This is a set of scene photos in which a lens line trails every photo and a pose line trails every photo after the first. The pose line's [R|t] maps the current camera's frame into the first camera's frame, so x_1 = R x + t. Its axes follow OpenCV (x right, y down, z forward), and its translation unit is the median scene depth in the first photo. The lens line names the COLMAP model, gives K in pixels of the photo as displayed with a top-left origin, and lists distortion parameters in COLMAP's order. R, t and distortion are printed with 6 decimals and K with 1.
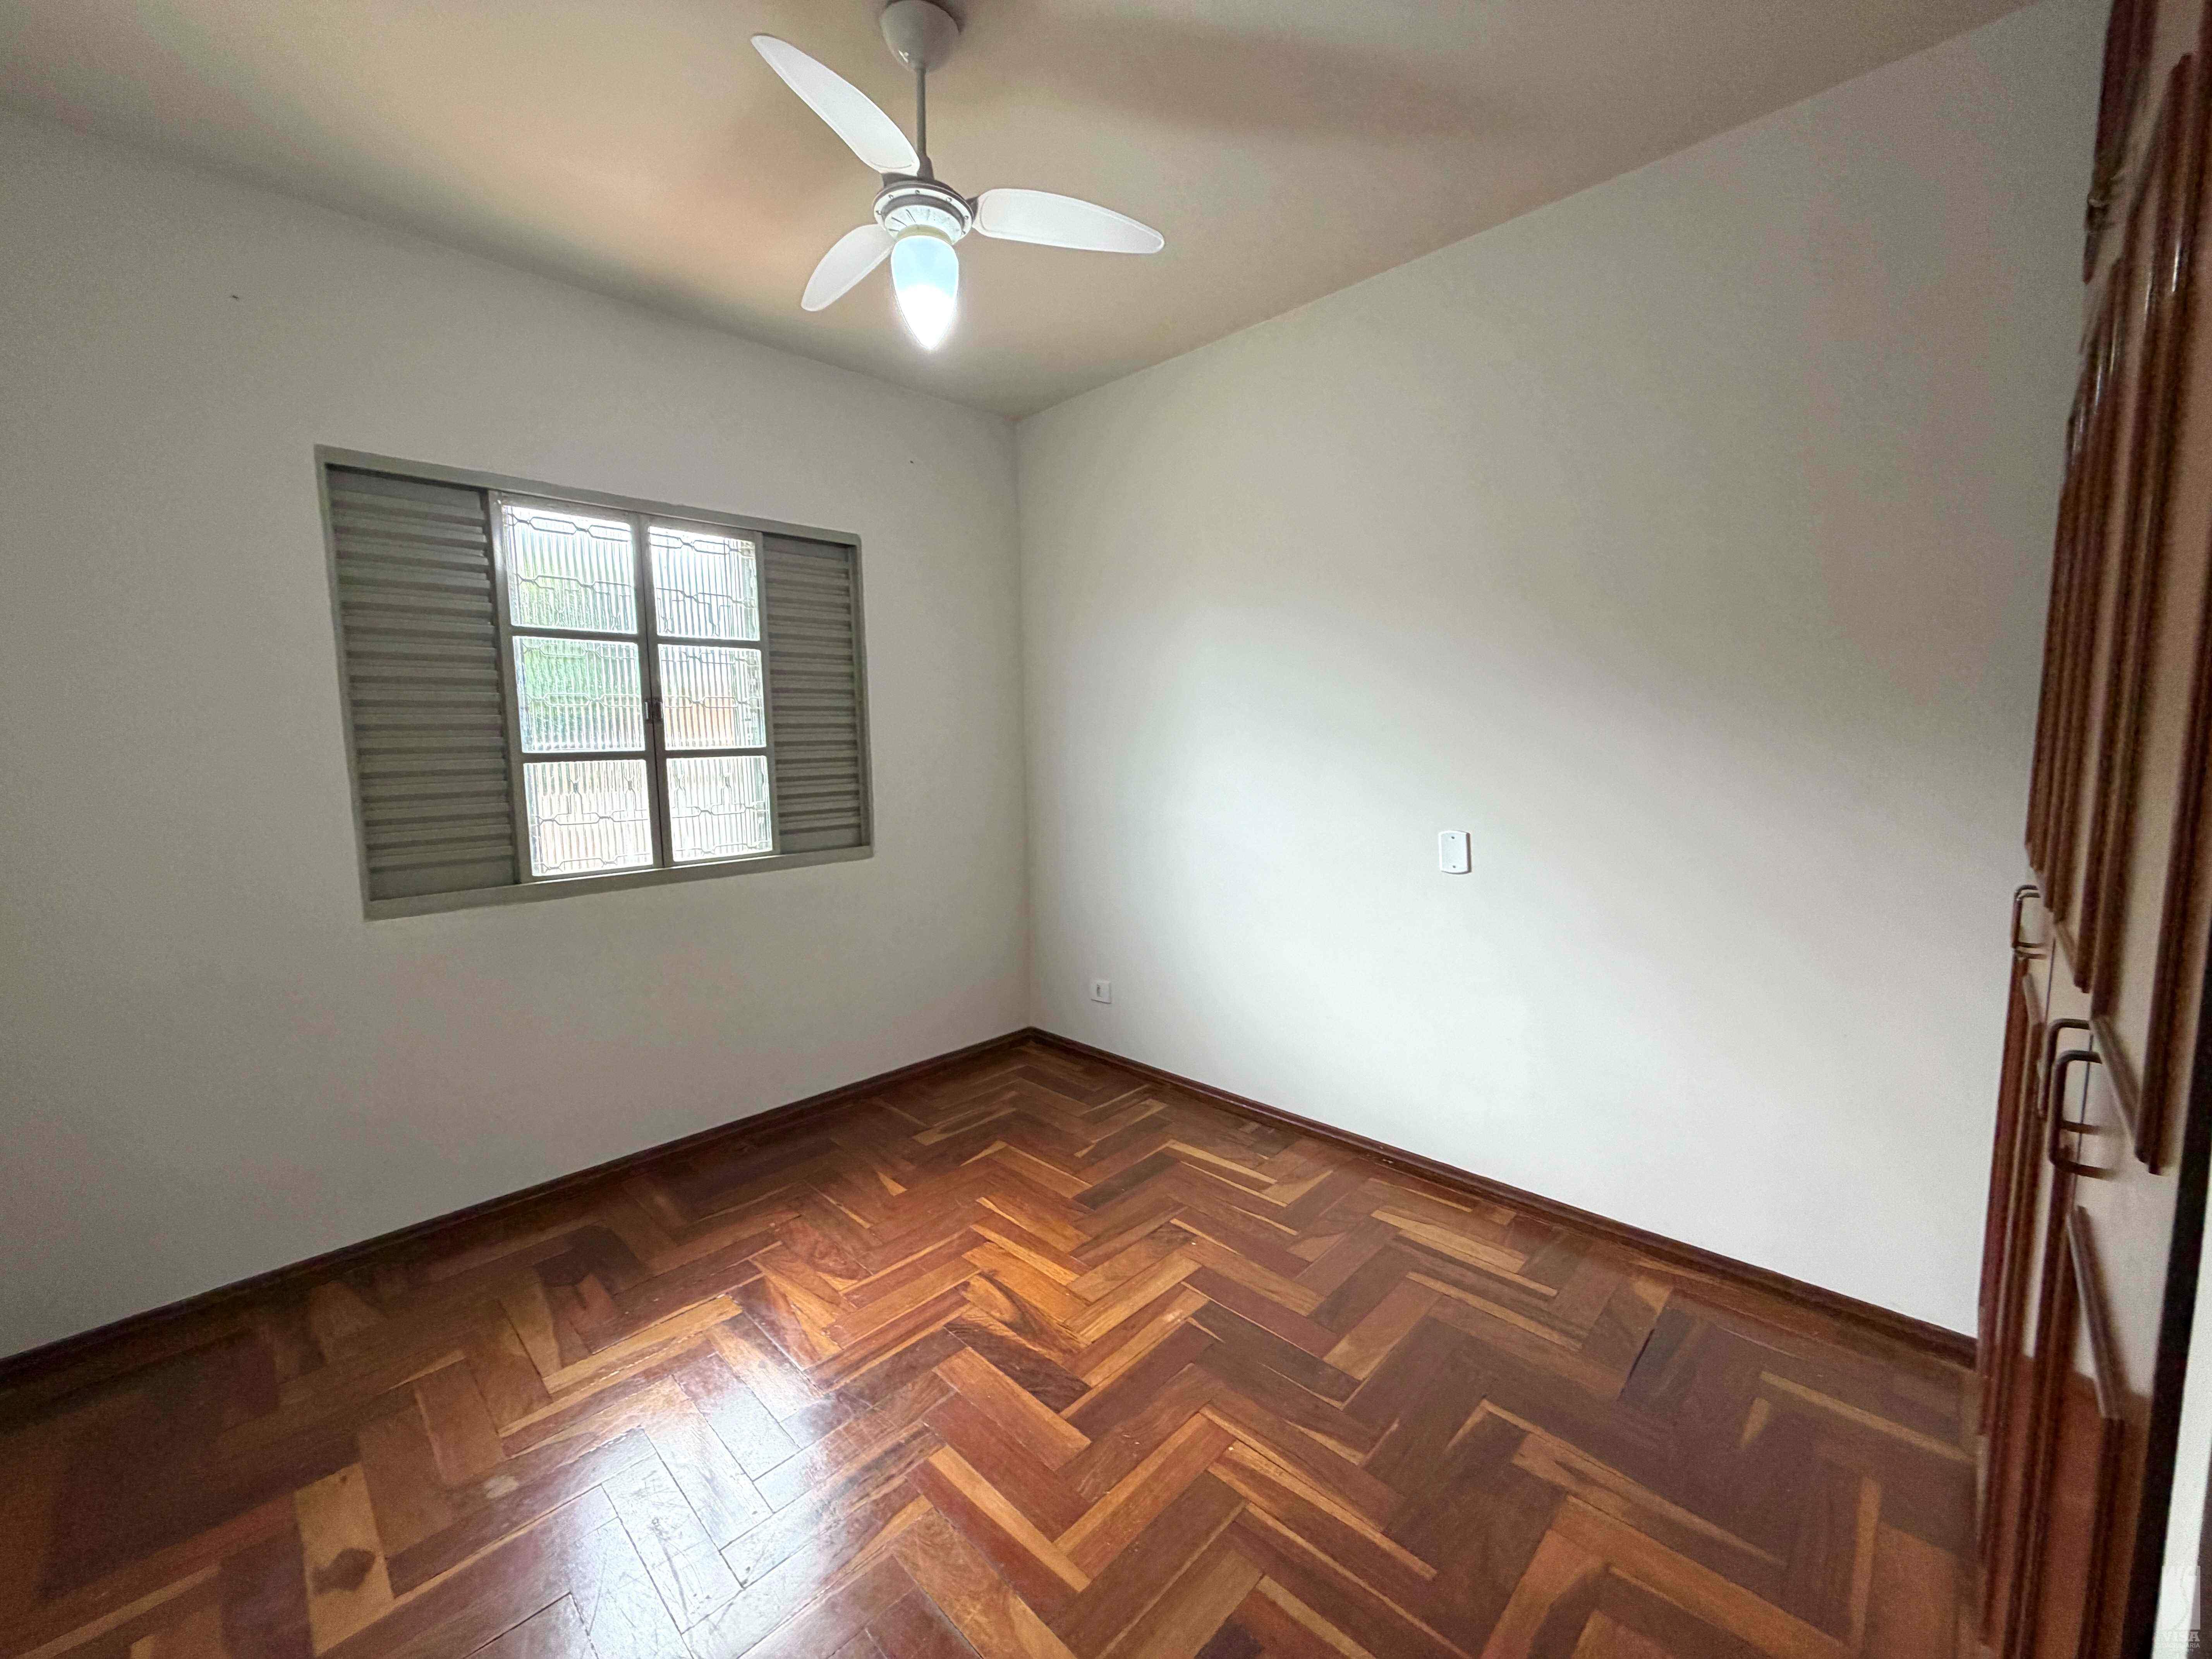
lens RADIAL K [[883.8, 0, 1097.1], [0, 883.8, 824.8], [0, 0, 1]] dist [0.000647, 0.000304]
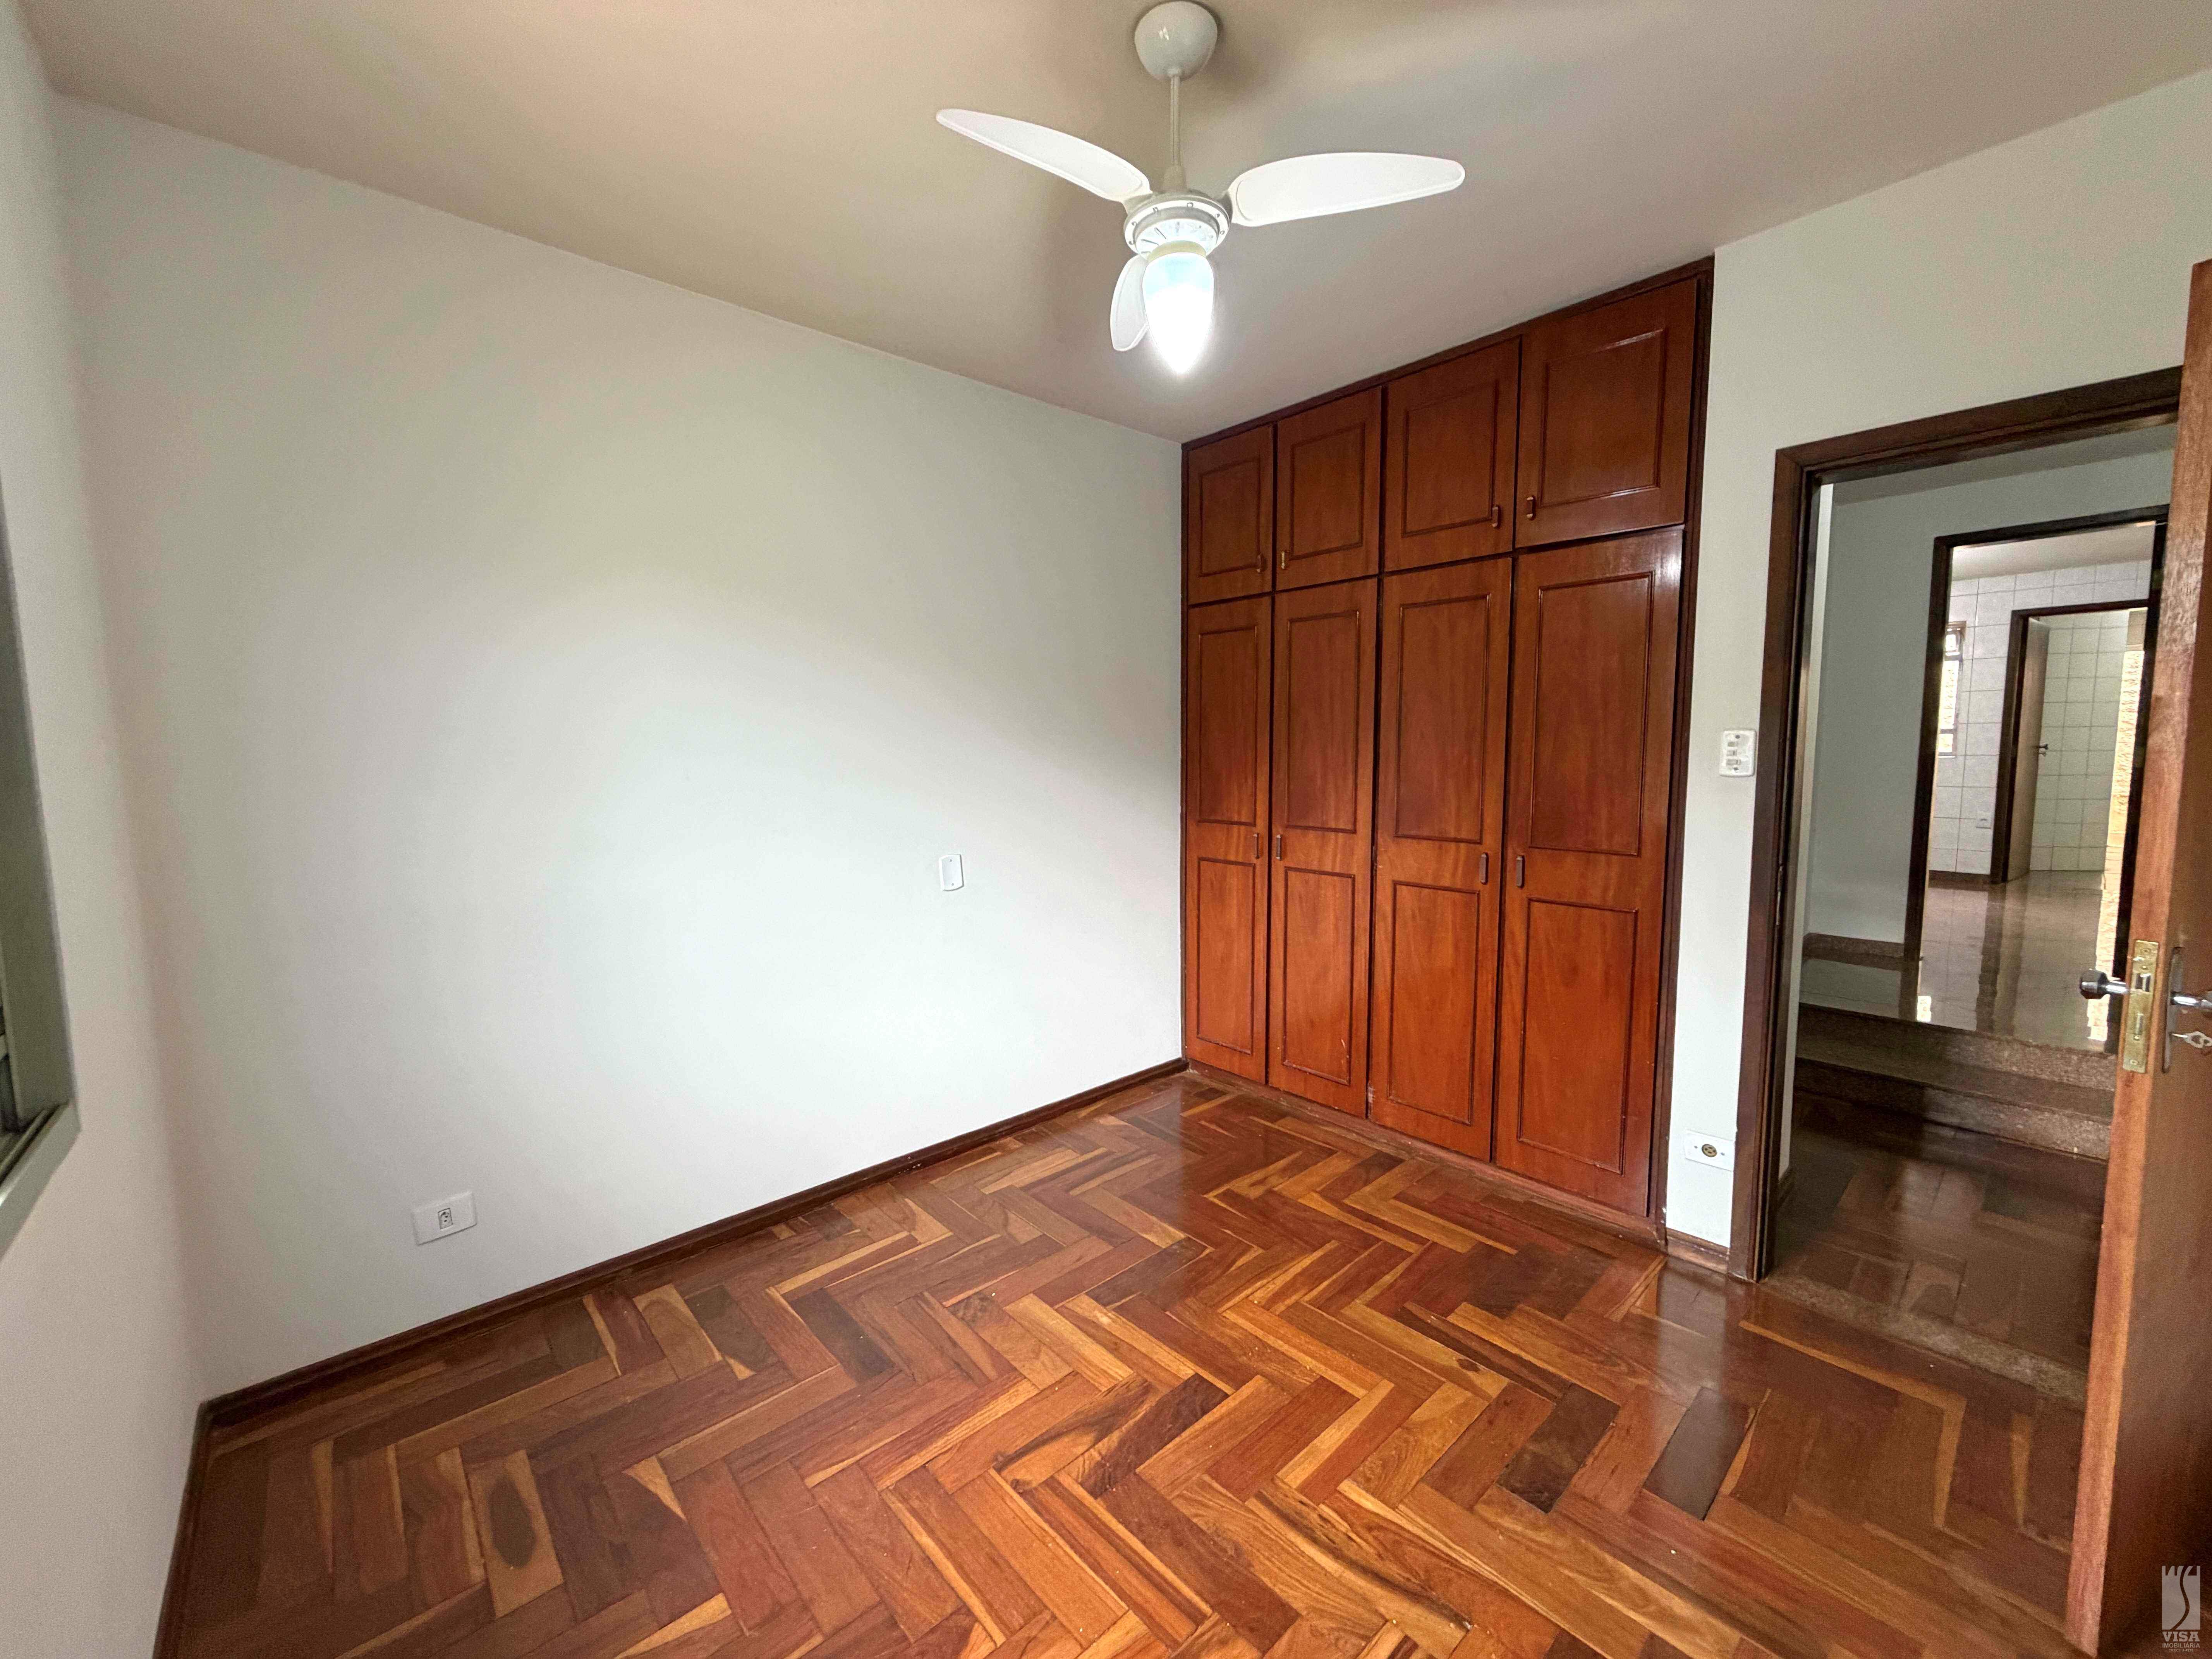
lens RADIAL K [[883.8, 0, 1107.4], [0, 883.8, 826.2], [0, 0, 1]] dist [0.000647, 0.000304]
pose [[0.058035, -0.073904, 0.995575, -0.896493], [0.109335, 0.991728, 0.067245, -0.103441], [-0.992309, 0.104948, 0.065635, 0.822248]]
